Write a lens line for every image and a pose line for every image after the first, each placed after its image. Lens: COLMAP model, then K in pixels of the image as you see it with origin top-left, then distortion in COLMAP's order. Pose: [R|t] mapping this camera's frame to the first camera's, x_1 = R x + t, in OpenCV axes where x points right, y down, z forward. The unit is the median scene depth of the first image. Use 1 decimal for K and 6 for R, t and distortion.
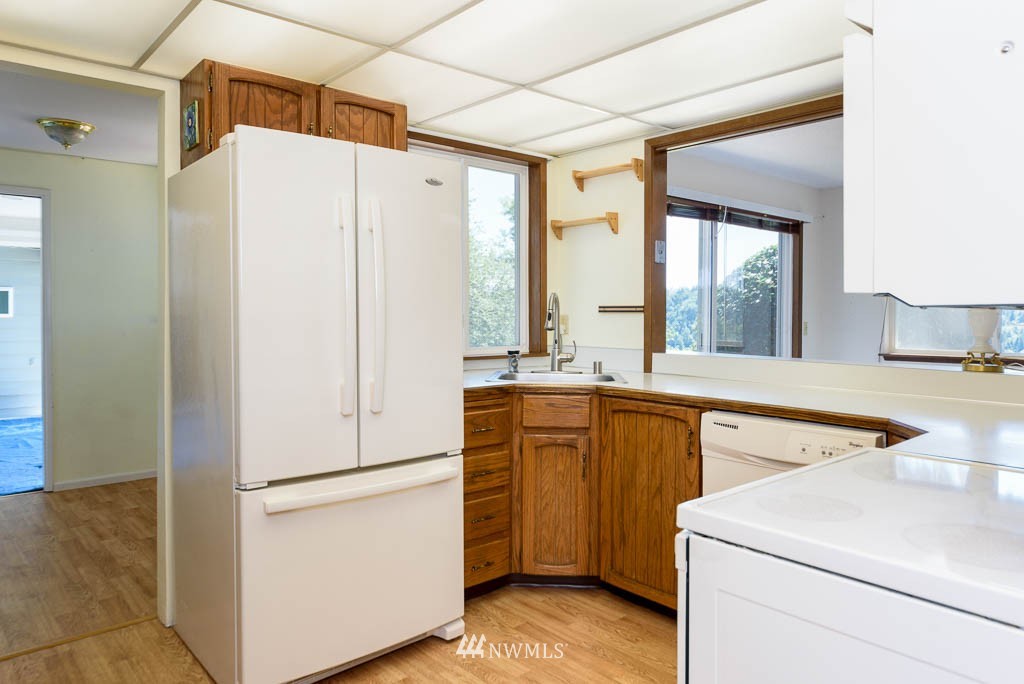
lens RADIAL K [[685.6, 0, 512.0], [0, 685.6, 342.0], [0, 0, 1]] dist [0.031357, -0.026074]
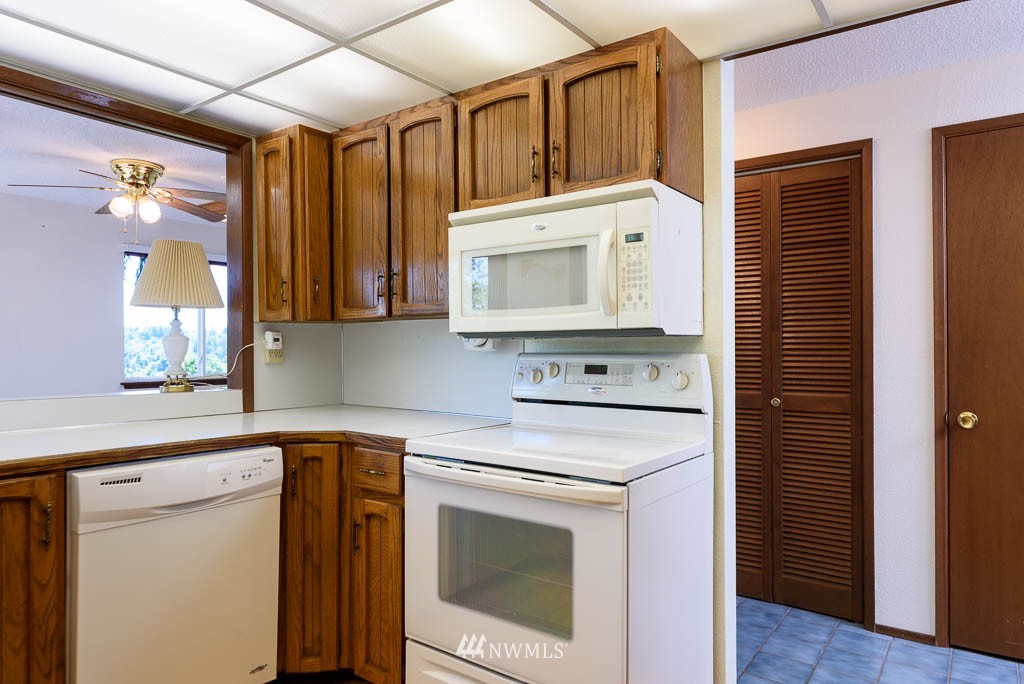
lens RADIAL K [[661.8, 0, 512.0], [0, 661.8, 342.0], [0, 0, 1]] dist [-0.002212, -0.000857]
pose [[-0.219686, 0.005054, 0.975558, -0.494726], [0.039796, 0.999201, 0.003785, -0.021101], [-0.974759, 0.039655, -0.219712, 0.696061]]
